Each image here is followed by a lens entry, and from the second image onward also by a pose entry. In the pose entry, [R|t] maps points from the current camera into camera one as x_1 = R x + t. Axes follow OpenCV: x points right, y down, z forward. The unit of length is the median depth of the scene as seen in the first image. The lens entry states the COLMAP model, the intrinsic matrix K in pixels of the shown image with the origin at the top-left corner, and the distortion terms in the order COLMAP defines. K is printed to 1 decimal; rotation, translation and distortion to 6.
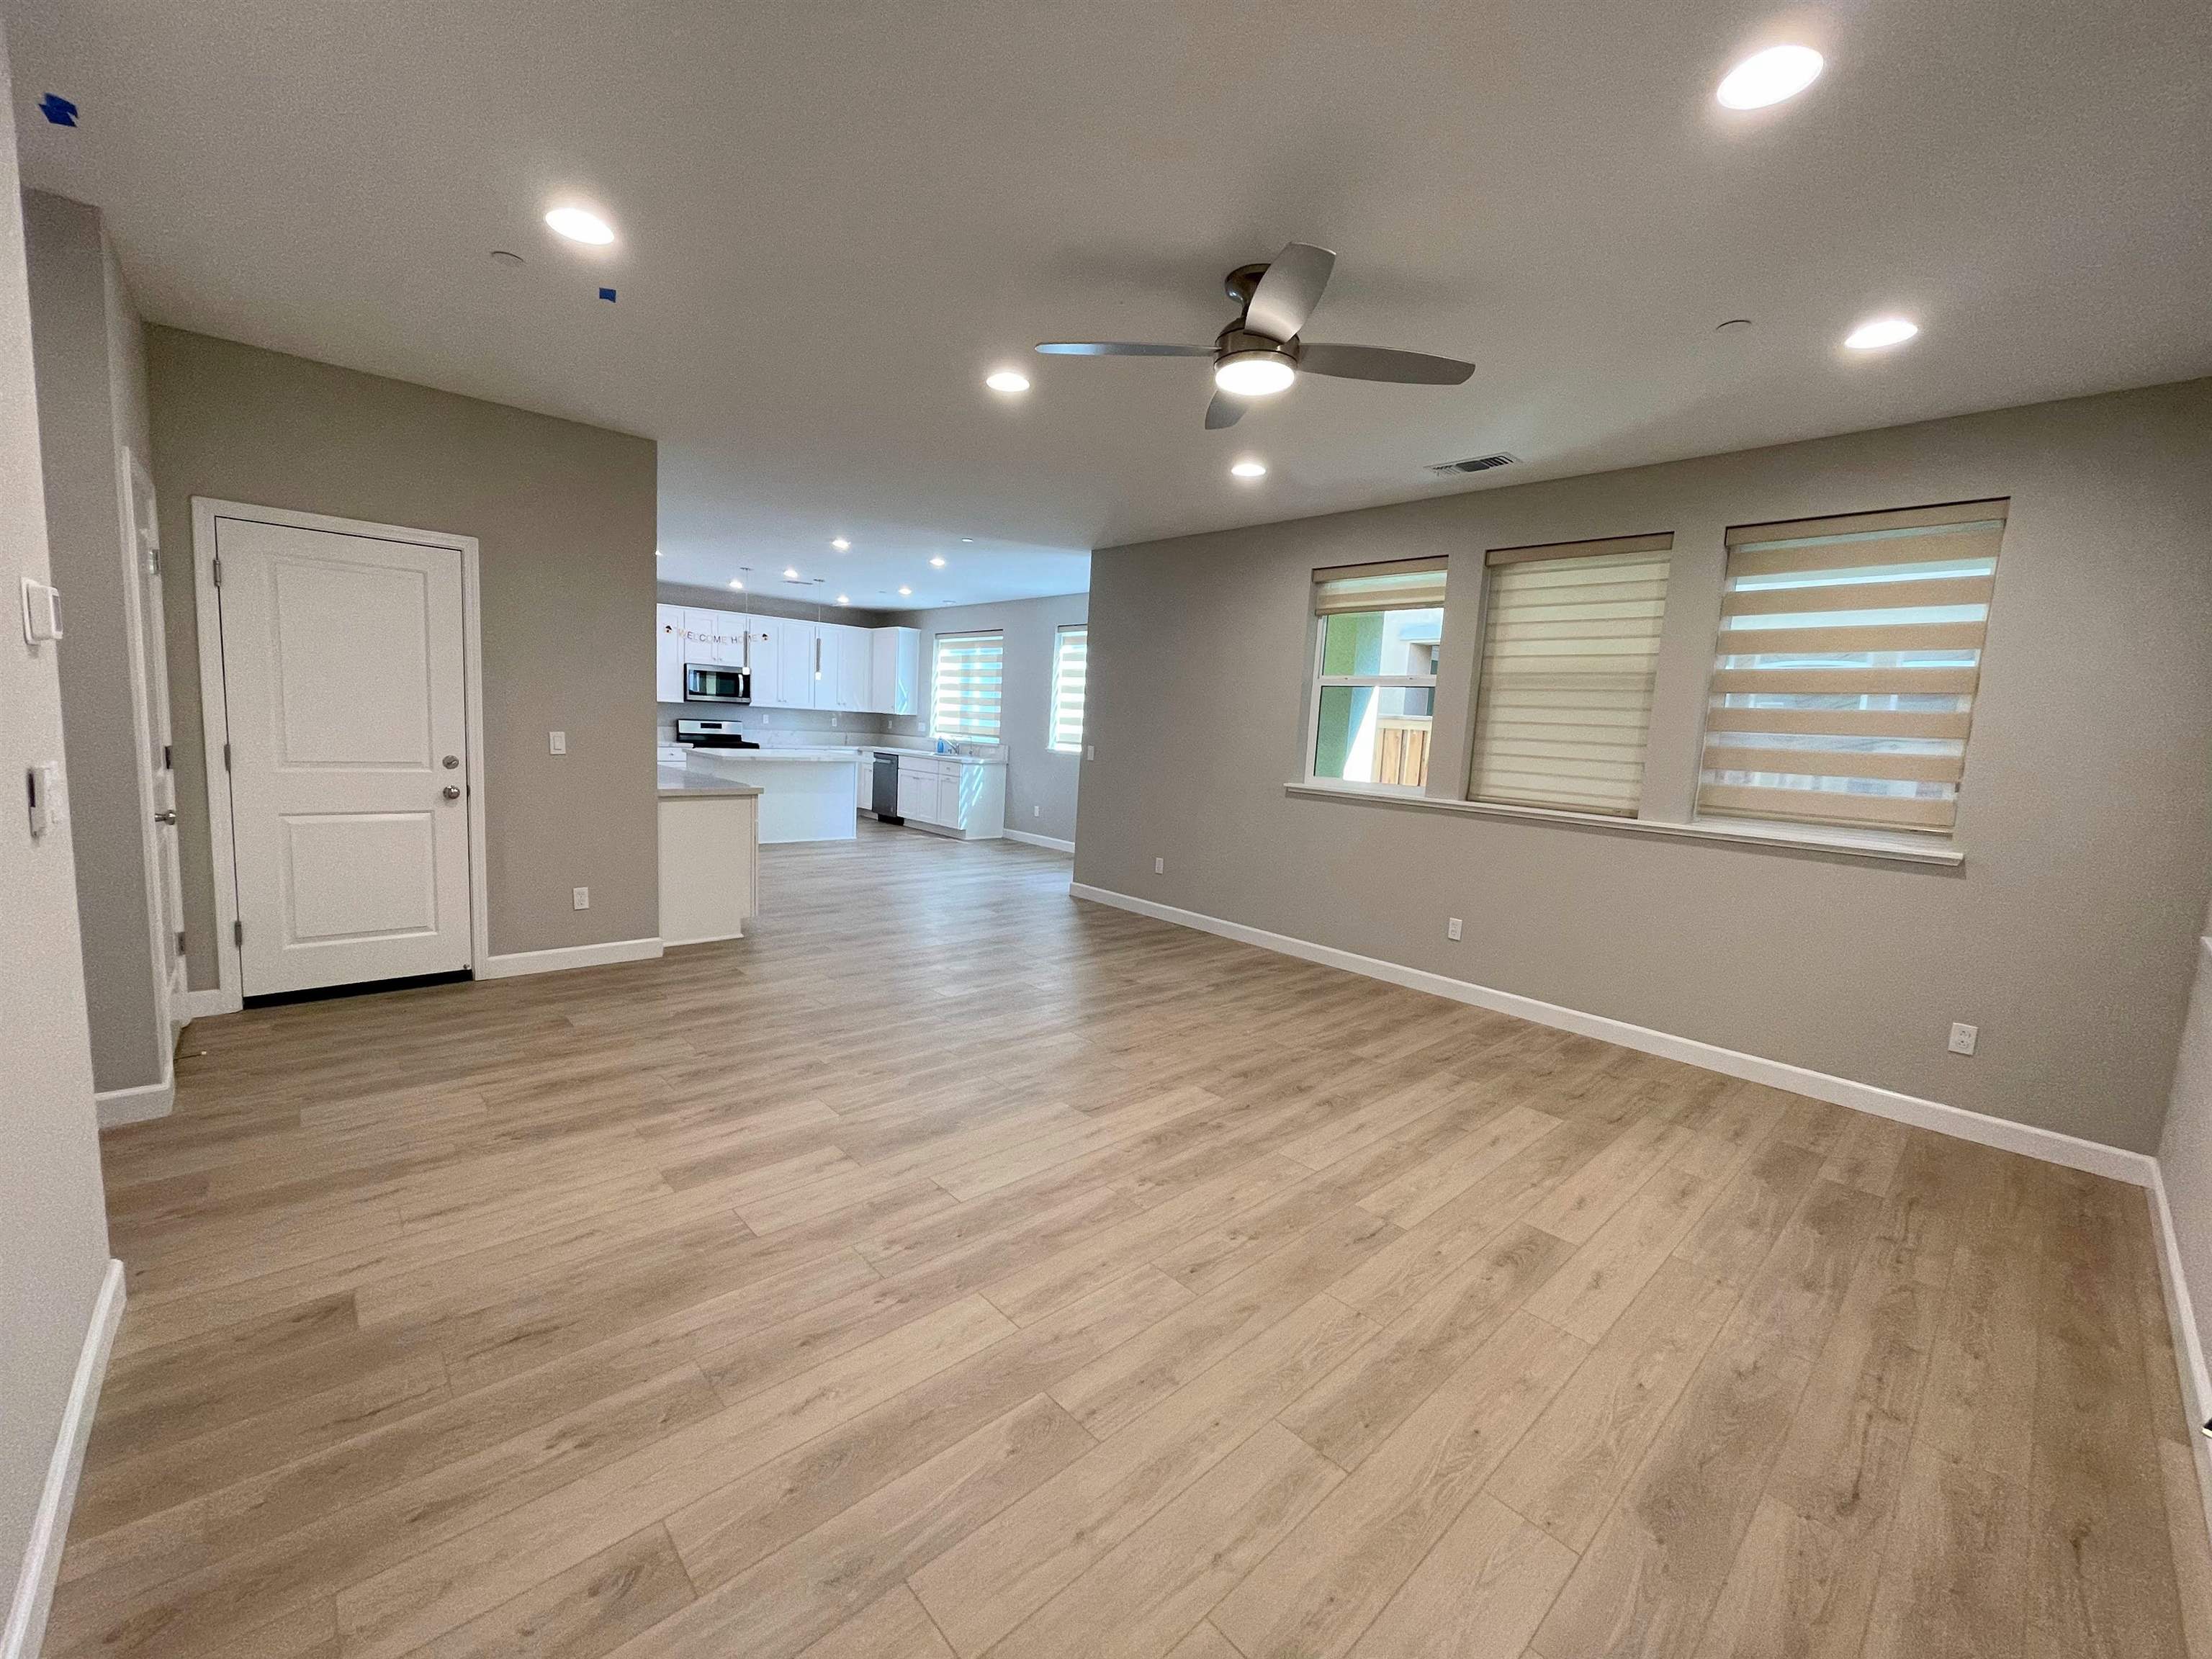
lens RADIAL K [[893.8, 0, 1081.7], [0, 893.8, 818.4], [0, 0, 1]] dist [0.000743, -0.000566]
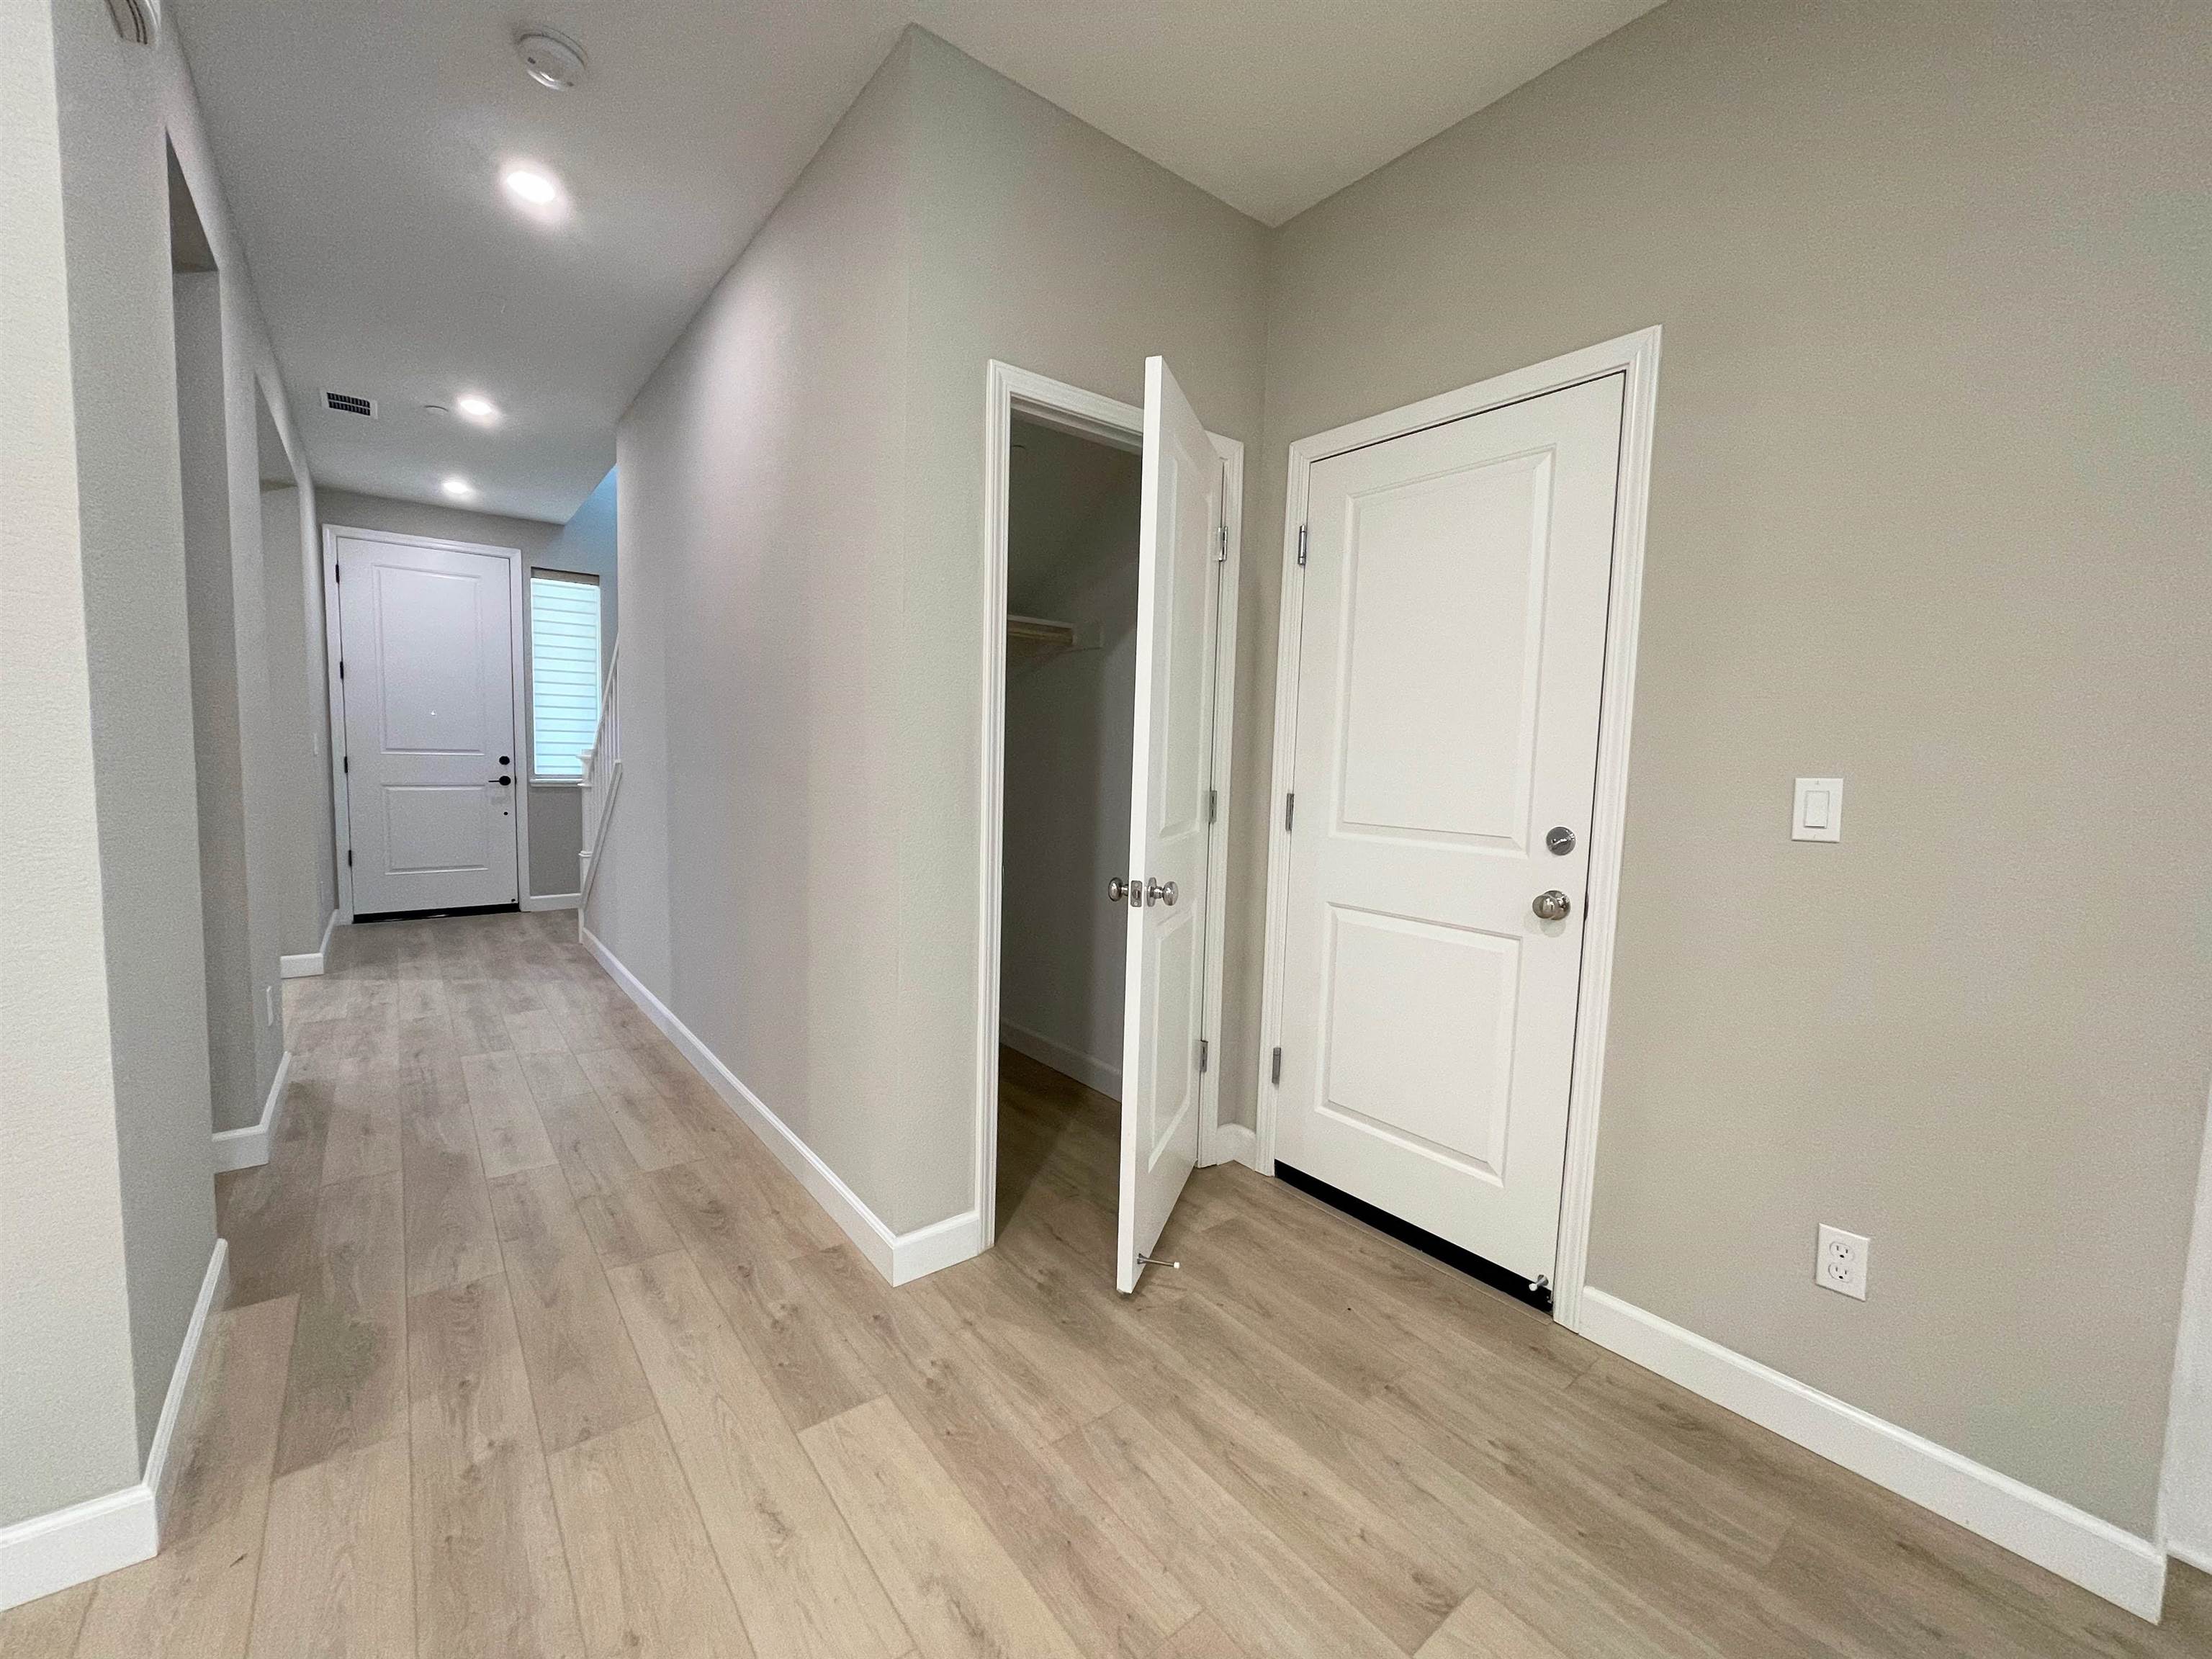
lens RADIAL K [[893.8, 0, 1112.7], [0, 893.8, 833.0], [0, 0, 1]] dist [0.000743, -0.000566]
pose [[-0.051370, 0.030065, -0.998227, -0.247789], [-0.140872, 0.989334, 0.037047, -0.056219], [0.988694, 0.142526, -0.046587, 0.862640]]
